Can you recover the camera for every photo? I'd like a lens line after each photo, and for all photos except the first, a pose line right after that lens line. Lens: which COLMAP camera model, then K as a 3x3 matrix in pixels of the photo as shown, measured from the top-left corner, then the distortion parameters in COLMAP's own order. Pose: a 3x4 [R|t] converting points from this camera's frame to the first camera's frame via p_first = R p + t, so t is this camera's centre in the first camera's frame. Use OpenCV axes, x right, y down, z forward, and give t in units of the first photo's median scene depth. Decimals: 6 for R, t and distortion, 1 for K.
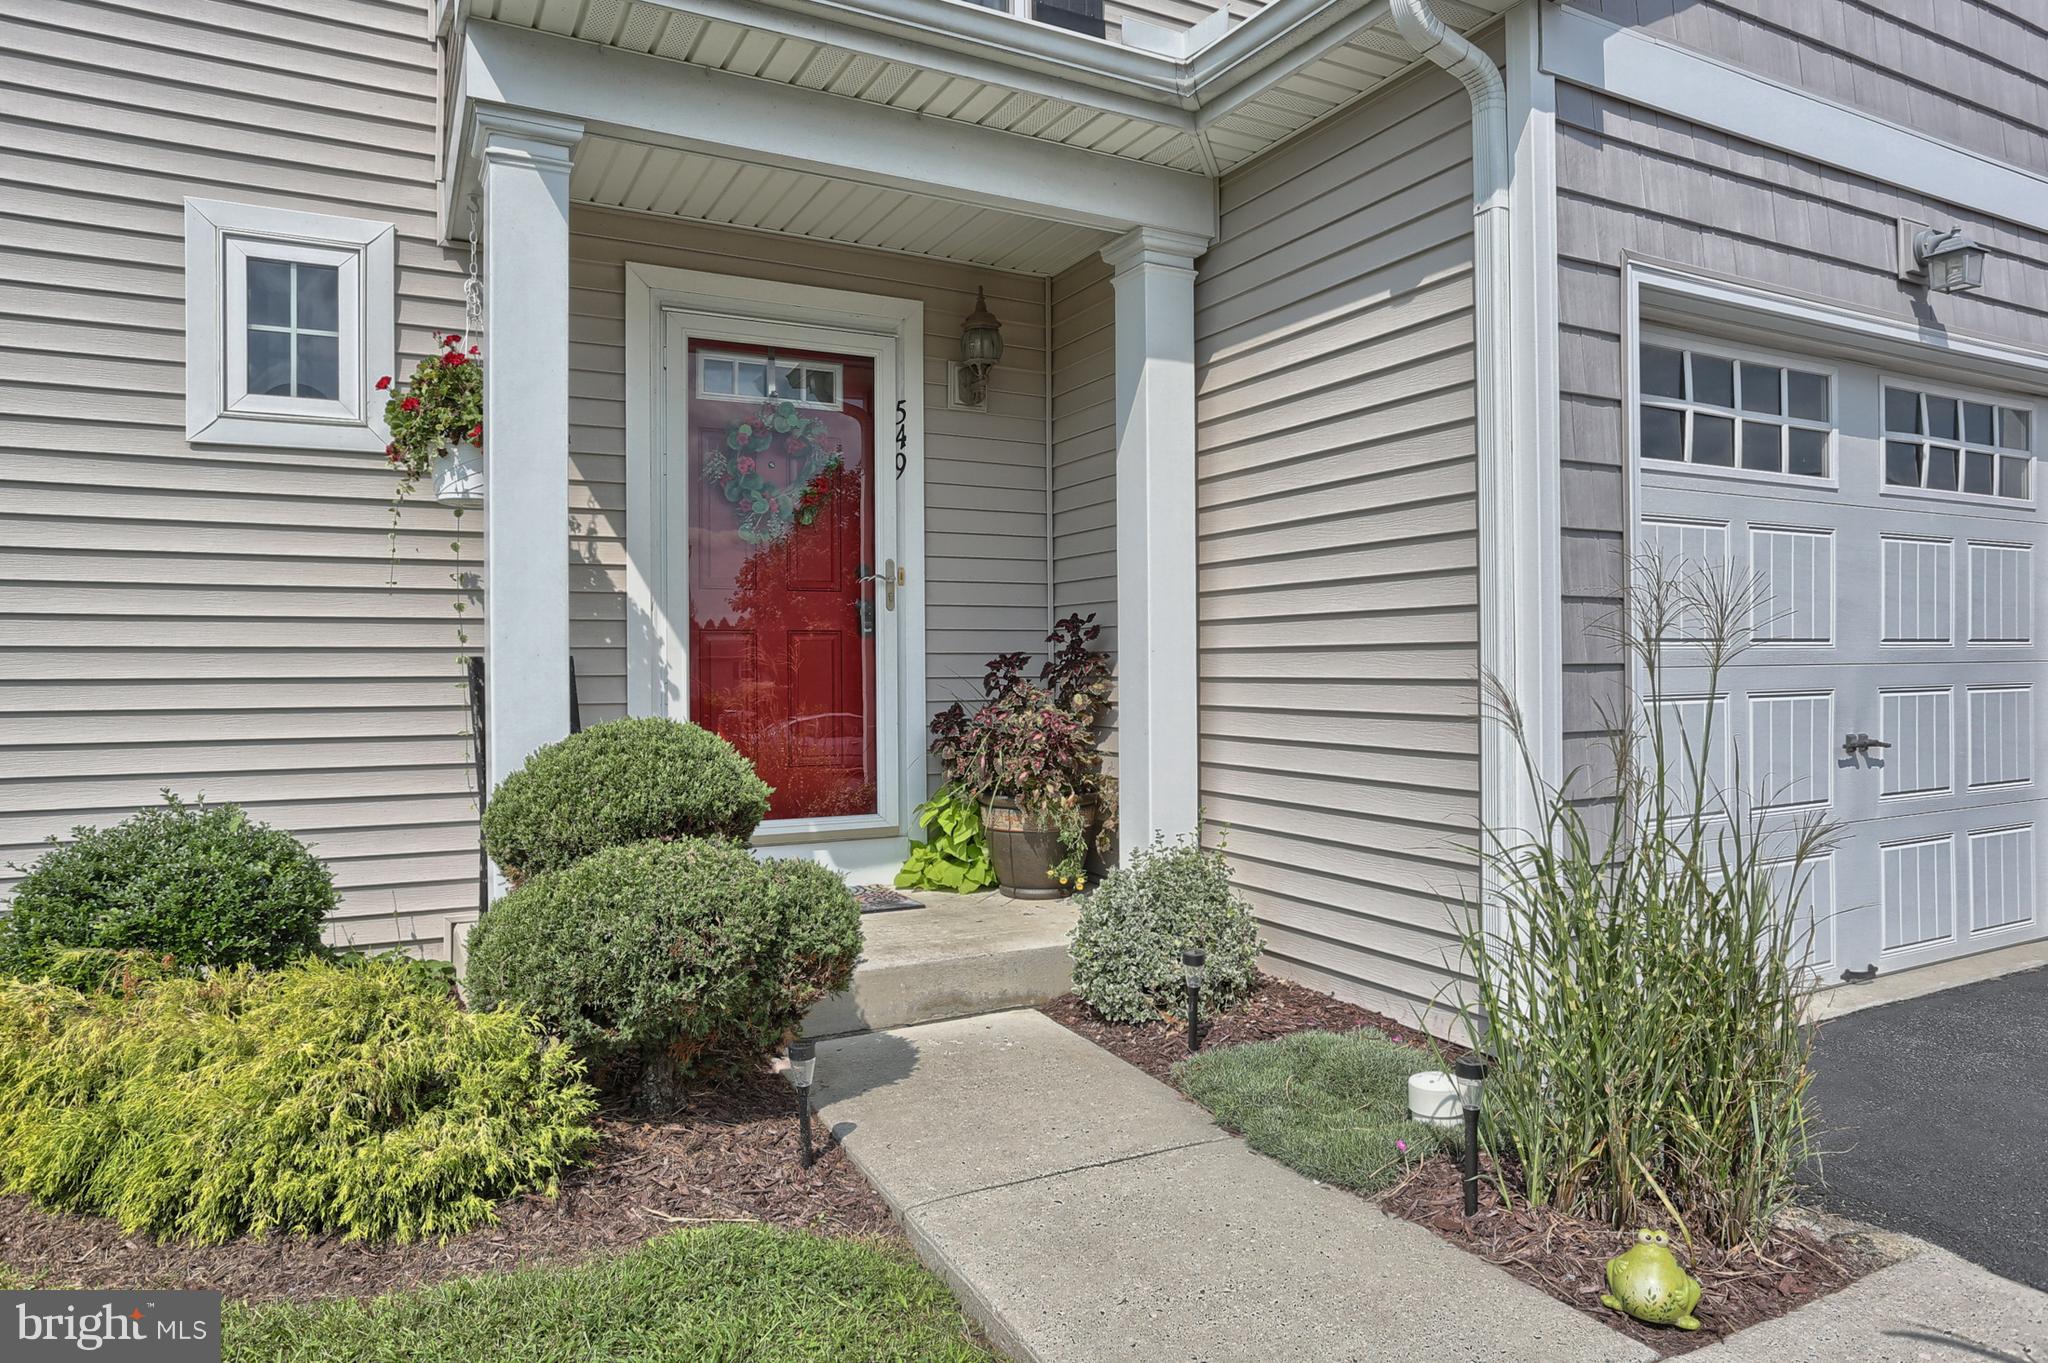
lens RADIAL K [[1181.3, 0, 995.7], [0, 1181.3, 662.2], [0, 0, 1]] dist [-0.015755, 0.004052]
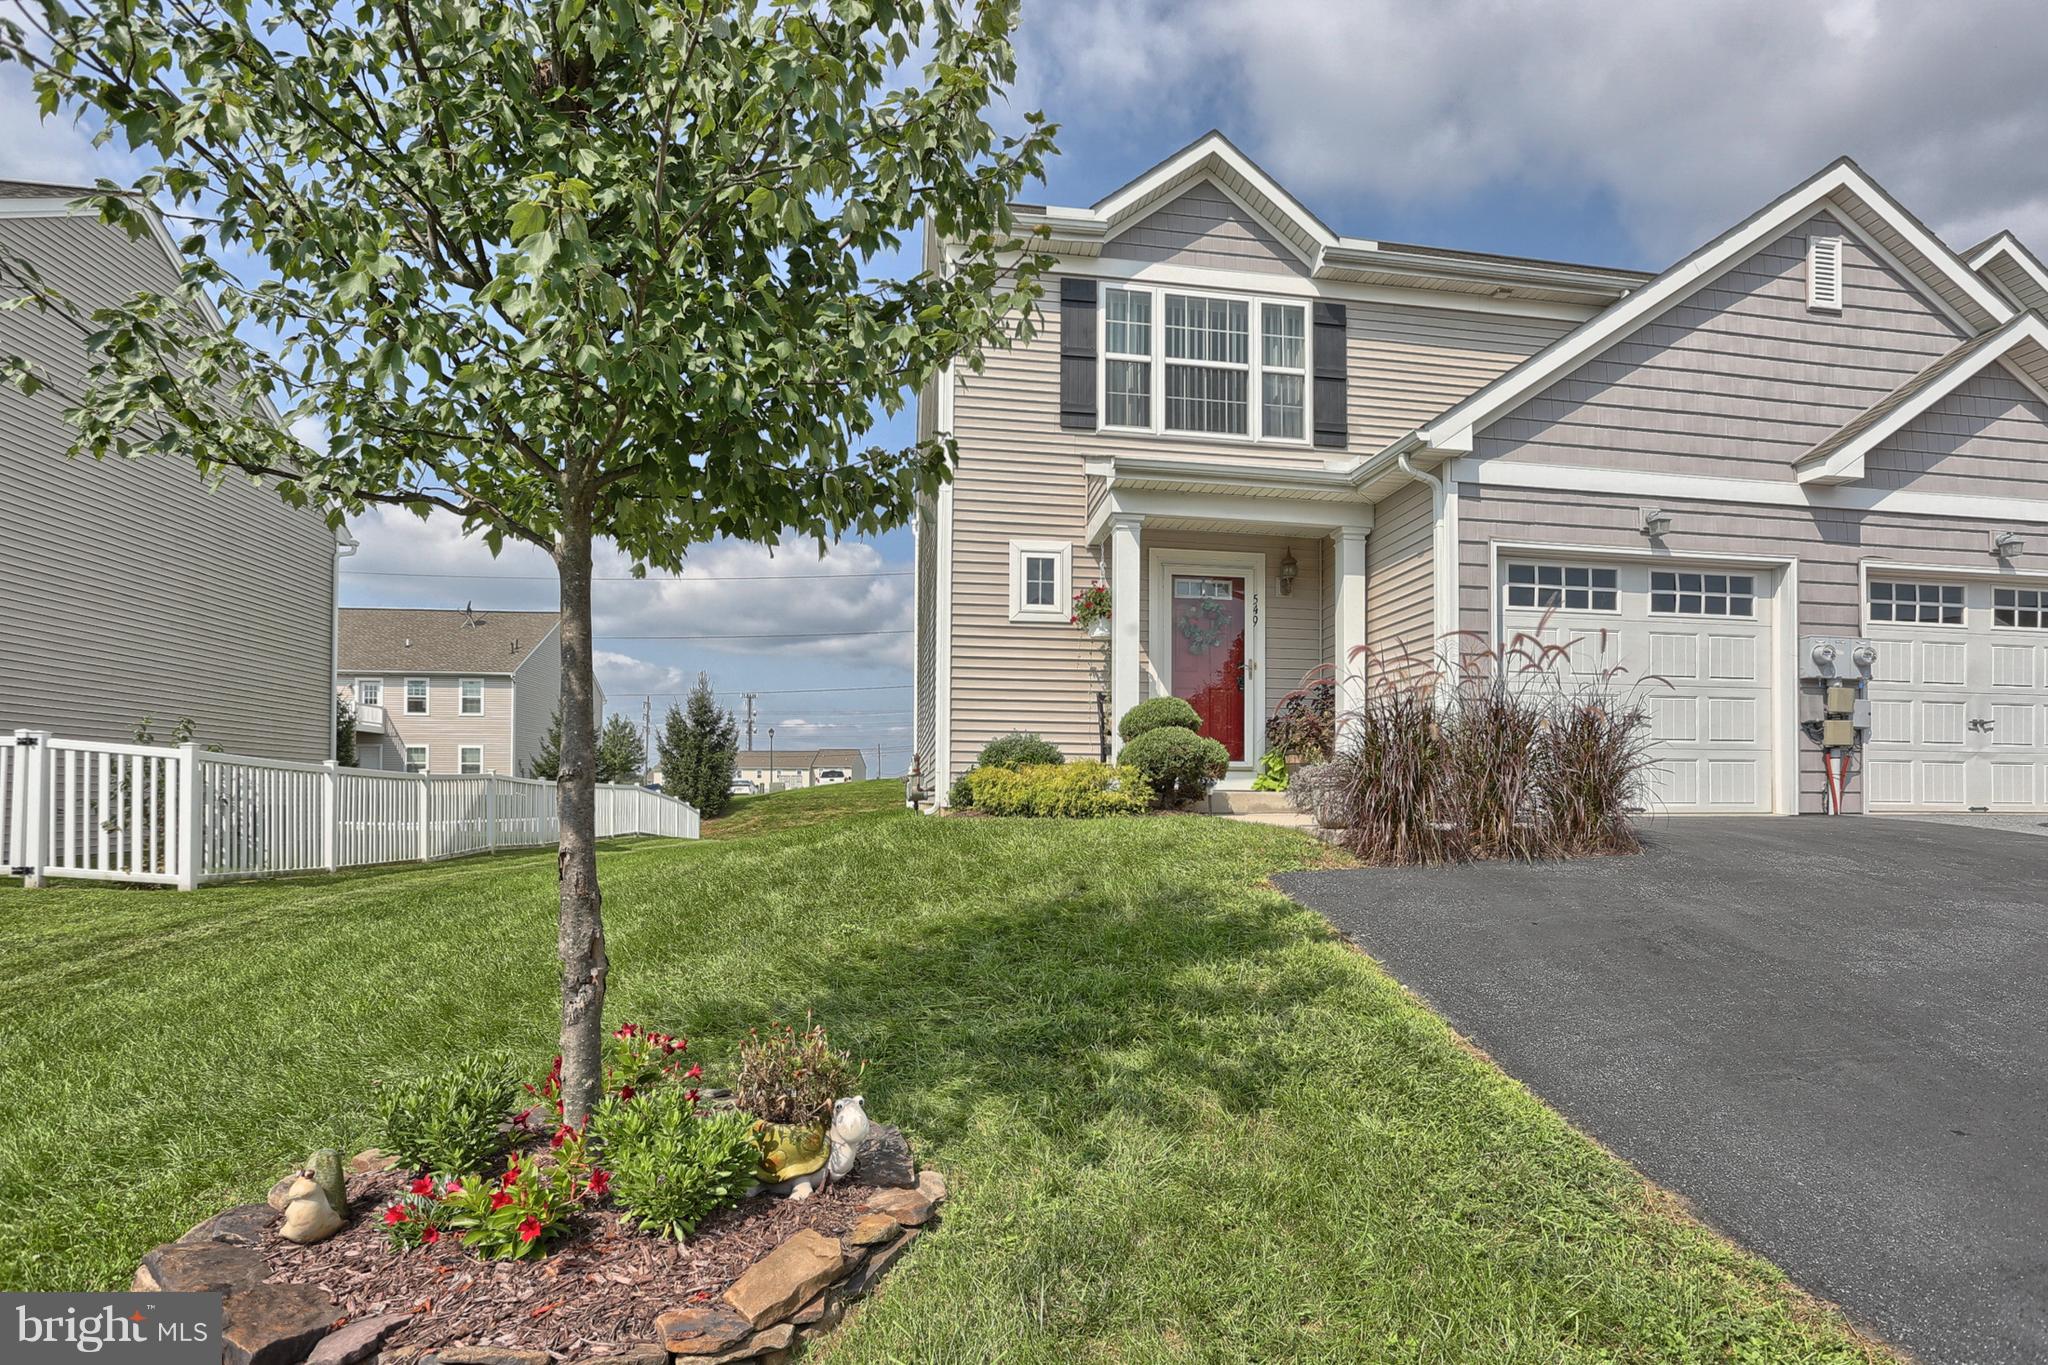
lens RADIAL K [[974.8, 0, 1090.7], [0, 974.8, 791.9], [0, 0, 1]] dist [-0.035967, 0.004474]
pose [[0.954624, 0.010316, -0.297635, 0.250201], [-0.011557, 0.999930, -0.002410, 0.249954], [0.297589, 0.005740, 0.954677, -1.298825]]
